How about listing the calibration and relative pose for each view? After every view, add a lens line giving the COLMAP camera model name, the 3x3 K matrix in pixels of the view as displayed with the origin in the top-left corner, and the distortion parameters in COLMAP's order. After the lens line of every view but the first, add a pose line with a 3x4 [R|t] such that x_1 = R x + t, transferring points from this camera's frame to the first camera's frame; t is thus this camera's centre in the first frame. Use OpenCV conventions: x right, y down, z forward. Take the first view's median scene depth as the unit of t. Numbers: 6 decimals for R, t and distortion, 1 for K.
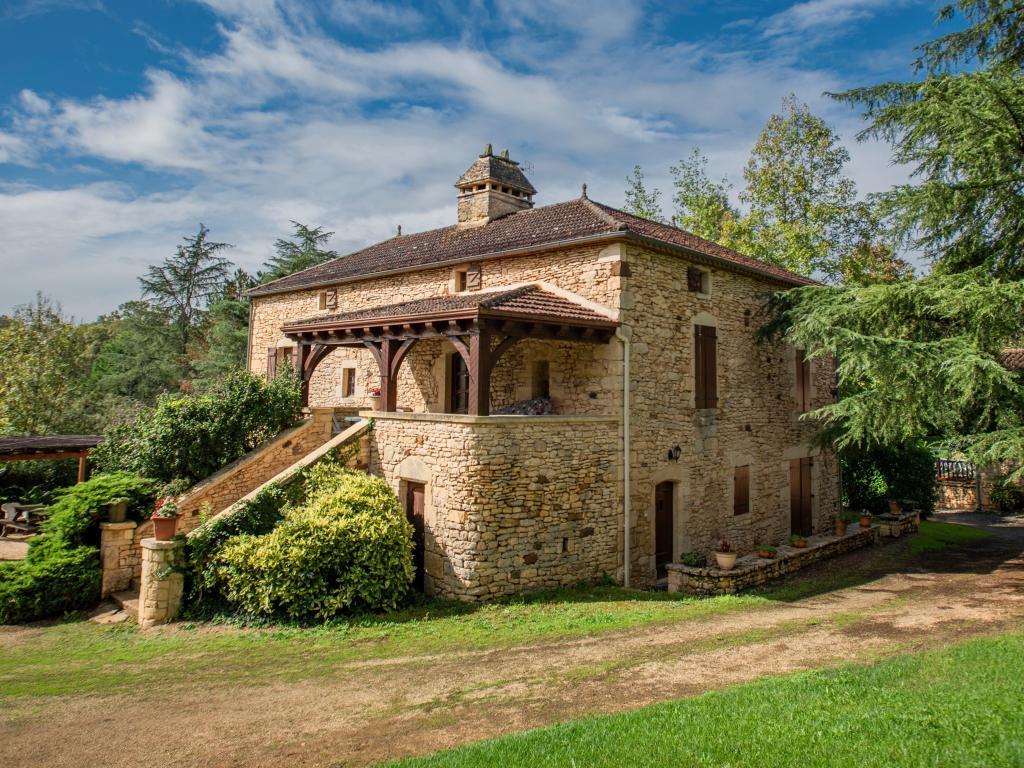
lens RADIAL K [[766.2, 0, 547.3], [0, 766.2, 284.4], [0, 0, 1]] dist [-0.077712, 0.036419]
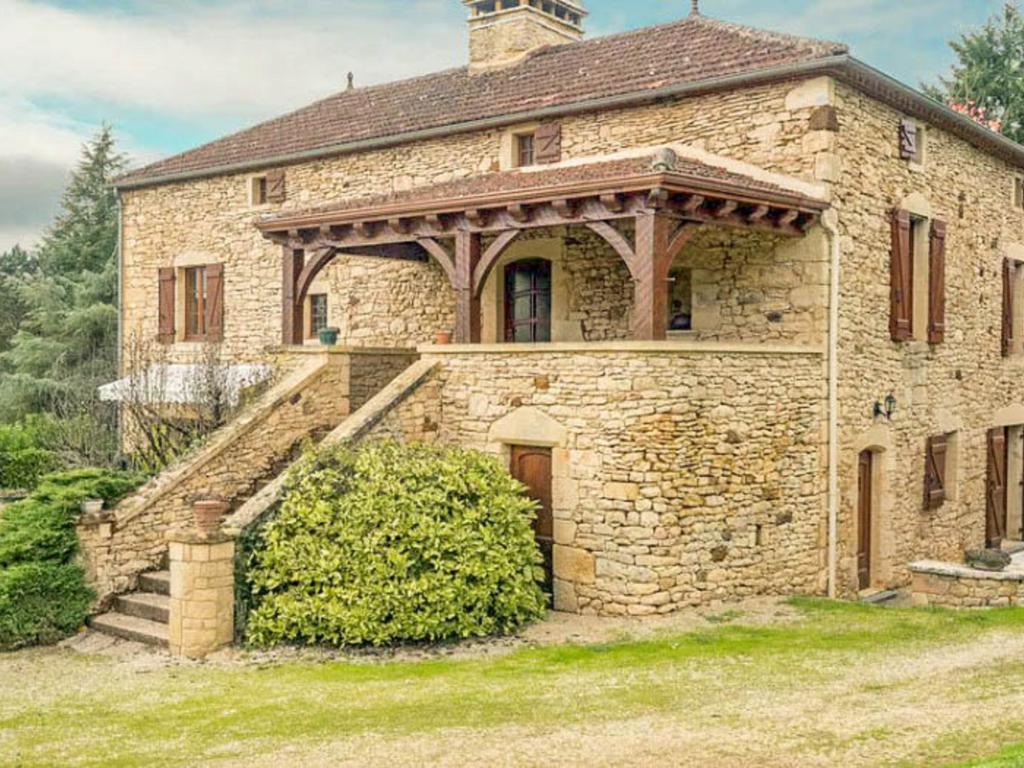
lens RADIAL K [[1186.1, 0, 409.6], [0, 1186.1, 386.1], [0, 0, 1]] dist [0.013983, 0.046334]
pose [[0.999944, -0.008584, 0.006131, -0.265652], [0.007516, 0.987586, 0.156901, 0.042929], [-0.007401, -0.156846, 0.987595, -0.010397]]
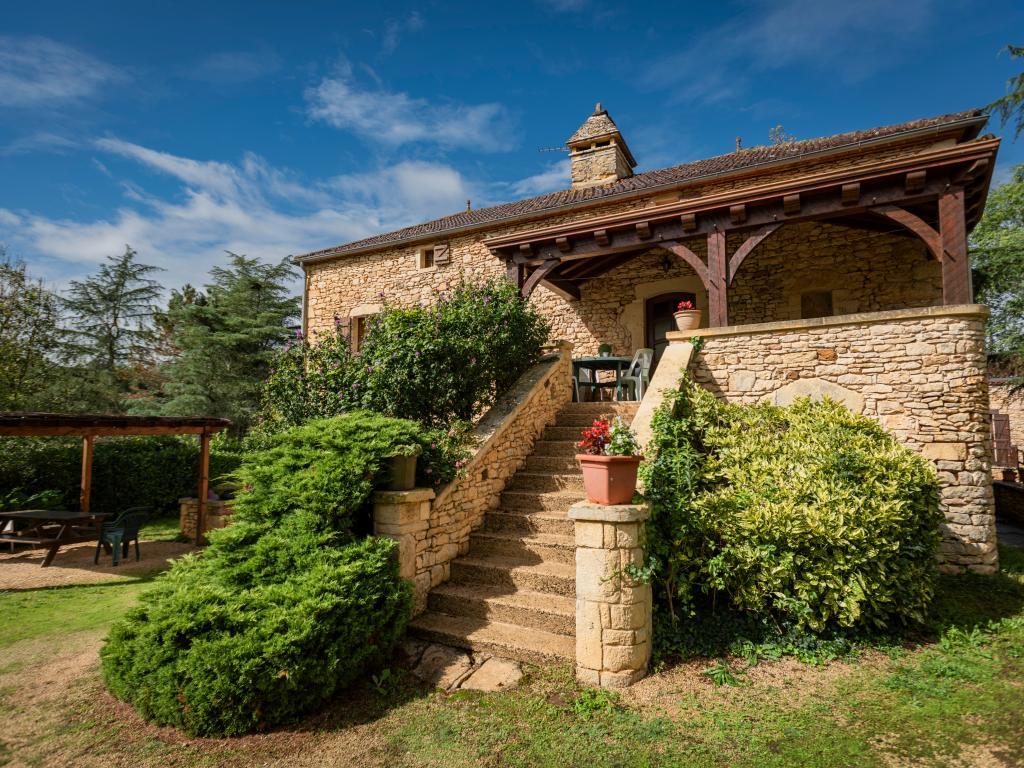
lens RADIAL K [[551.4, 0, 520.2], [0, 551.4, 385.1], [0, 0, 1]] dist [0.017439, -0.000637]
pose [[0.967083, 0.006343, 0.254383, -0.529371], [-0.021946, 0.998043, 0.058546, 0.193291], [-0.253514, -0.062202, 0.965330, 0.530678]]
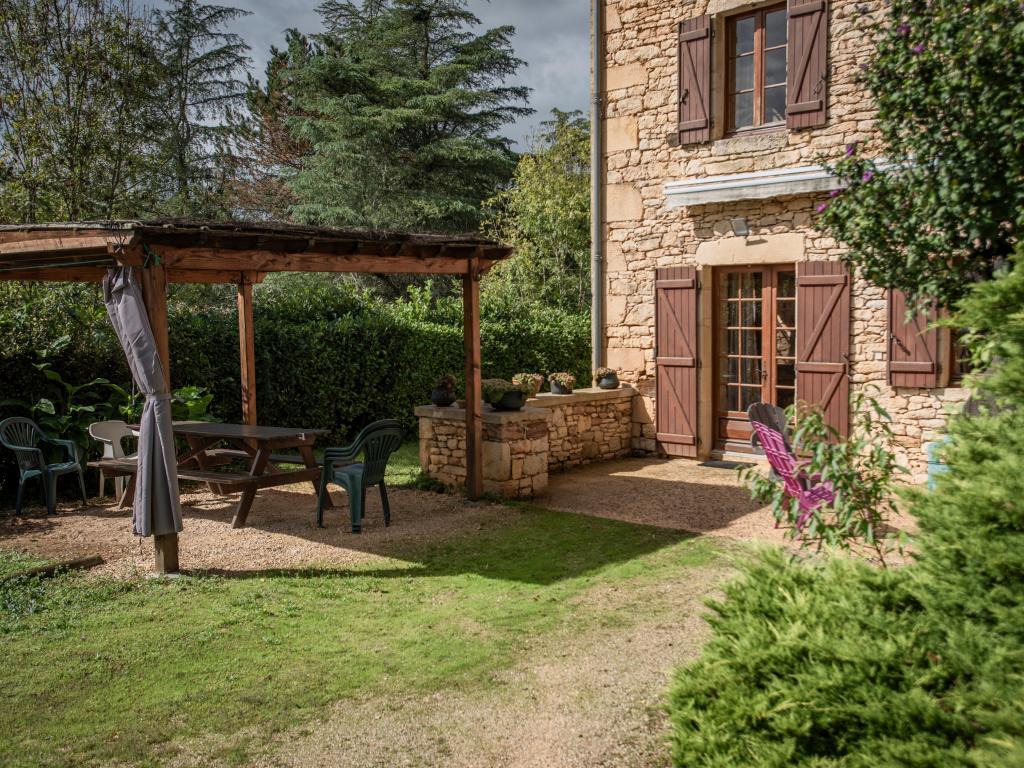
lens RADIAL K [[1015.5, 0, 512.0], [0, 1015.5, 384.0], [0, 0, 1]] dist [0.017363, 0.033675]
pose [[0.998699, -0.023942, -0.045028, -0.707102], [0.033151, 0.975725, 0.216475, 0.243602], [0.038752, -0.217687, 0.975249, 0.715317]]
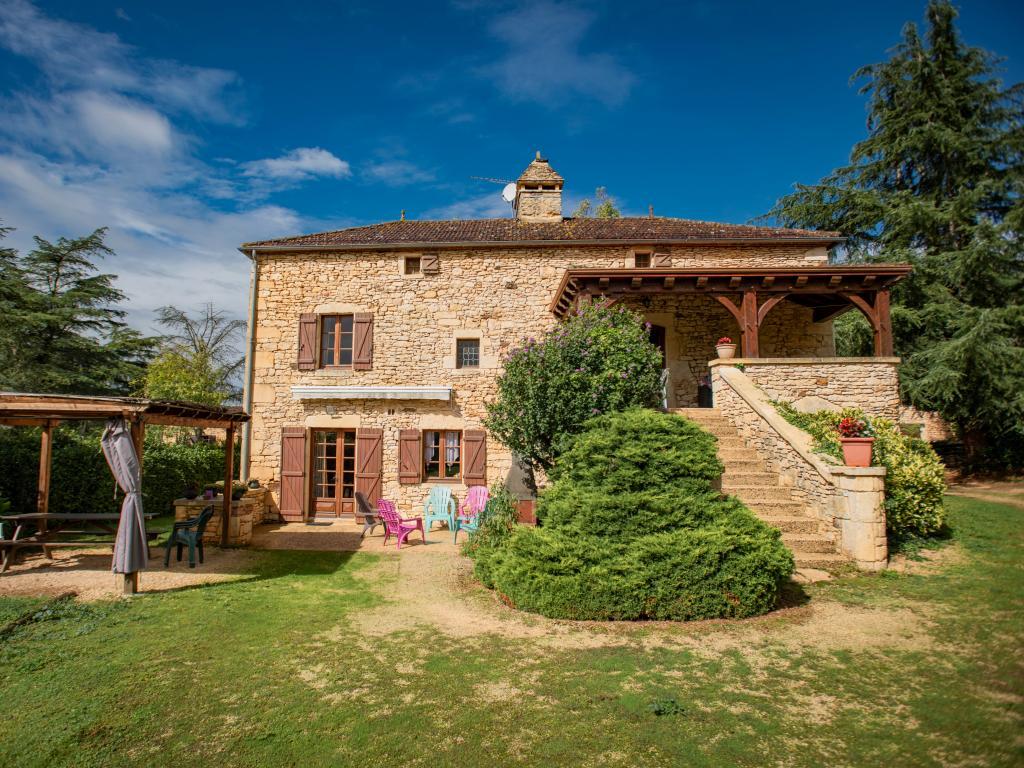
lens RADIAL K [[571.4, 0, 460.2], [0, 571.4, 382.8], [0, 0, 1]] dist [-0.053997, 0.002829]
pose [[0.789395, 0.058148, 0.611125, -0.990060], [-0.085638, 0.996201, 0.015832, 0.220521], [-0.607883, -0.064833, 0.791376, 0.628717]]
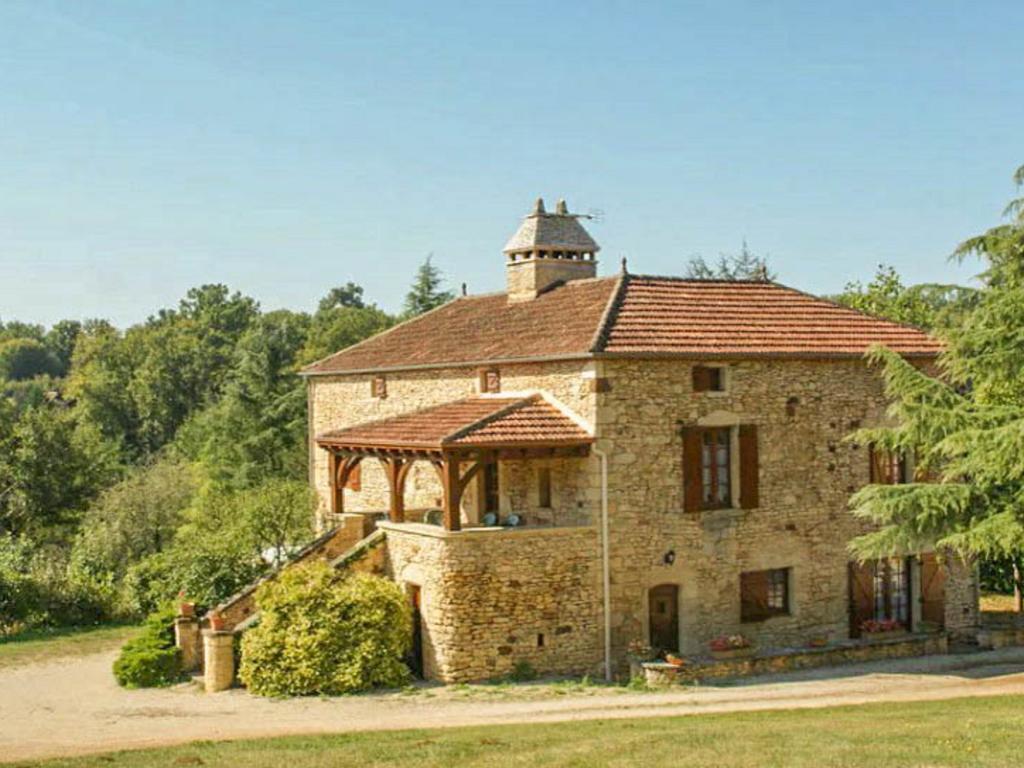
lens RADIAL K [[1480.4, 0, 512.0], [0, 1480.4, 384.0], [0, 0, 1]] dist [-0.008718, -1.202874]
pose [[0.952971, -0.033438, -0.301210, 0.607897], [0.073619, 0.989666, 0.123052, -0.286725], [0.293982, -0.139439, 0.945585, -0.966861]]
